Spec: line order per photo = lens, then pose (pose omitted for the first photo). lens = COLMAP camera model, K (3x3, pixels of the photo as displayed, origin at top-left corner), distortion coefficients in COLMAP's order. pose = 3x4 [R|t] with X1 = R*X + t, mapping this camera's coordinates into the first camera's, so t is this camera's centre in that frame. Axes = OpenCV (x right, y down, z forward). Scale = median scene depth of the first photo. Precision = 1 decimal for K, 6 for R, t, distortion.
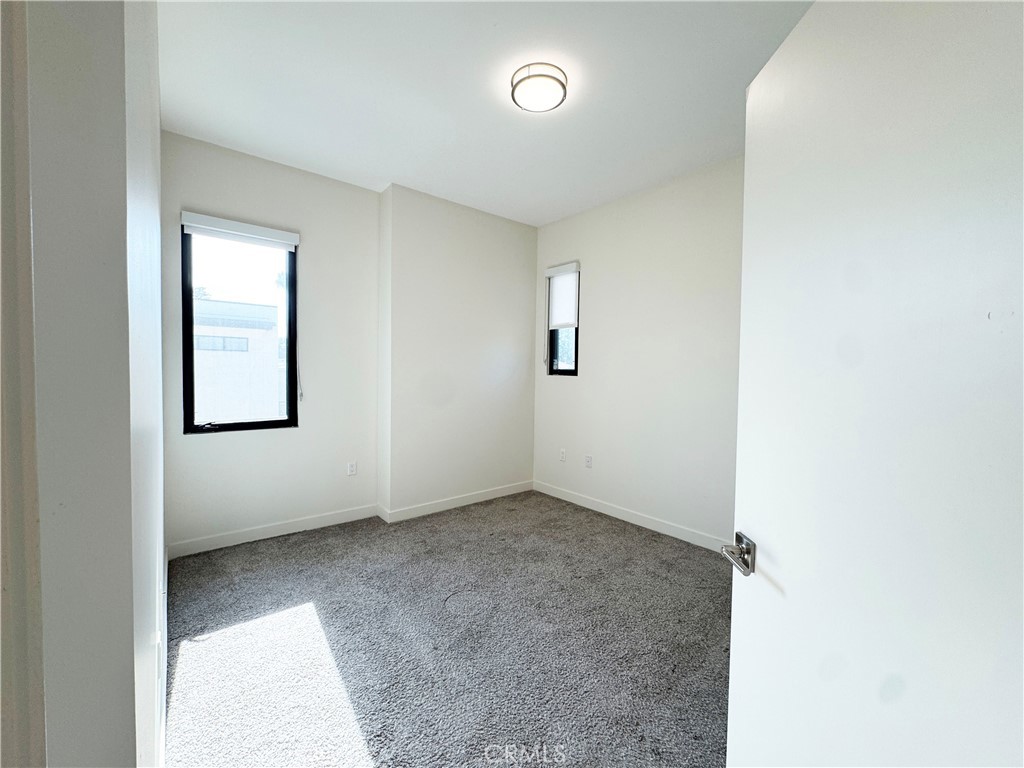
lens RADIAL K [[412.9, 0, 509.3], [0, 412.9, 385.4], [0, 0, 1]] dist [-0.003615, 0.000148]
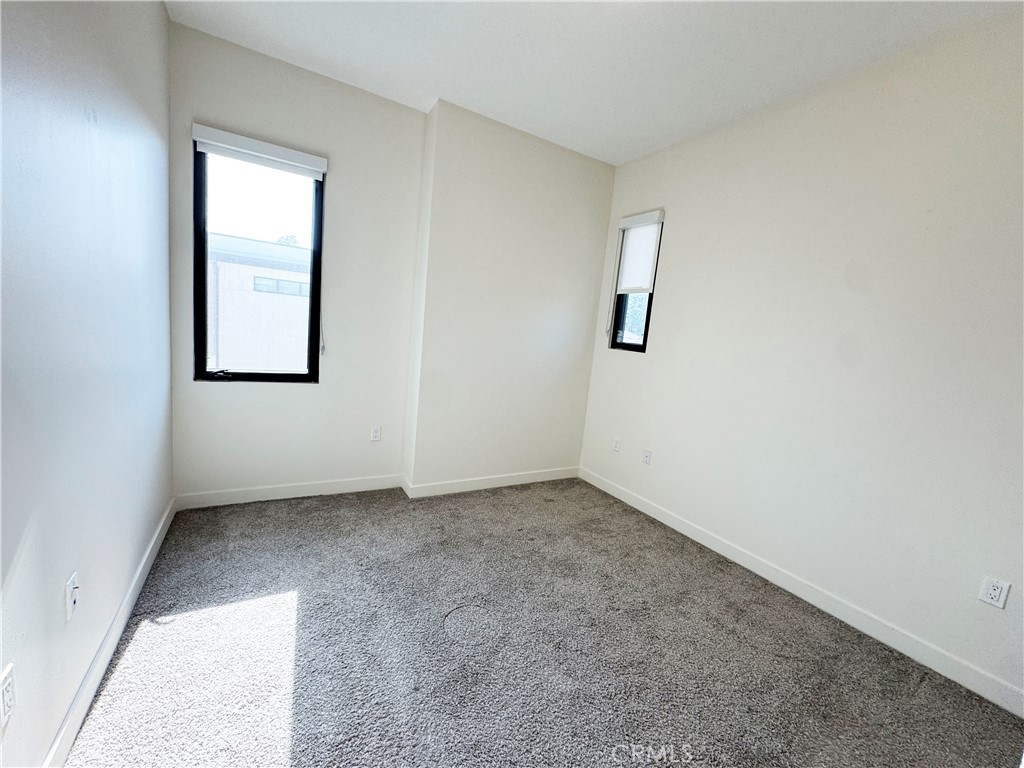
lens RADIAL K [[412.9, 0, 510.8], [0, 412.9, 385.8], [0, 0, 1]] dist [-0.003615, 0.000148]
pose [[0.984770, 0.098879, -0.143008, 0.035489], [-0.085962, 0.991868, 0.093858, -0.016394], [0.151126, -0.080136, 0.985261, 0.200720]]
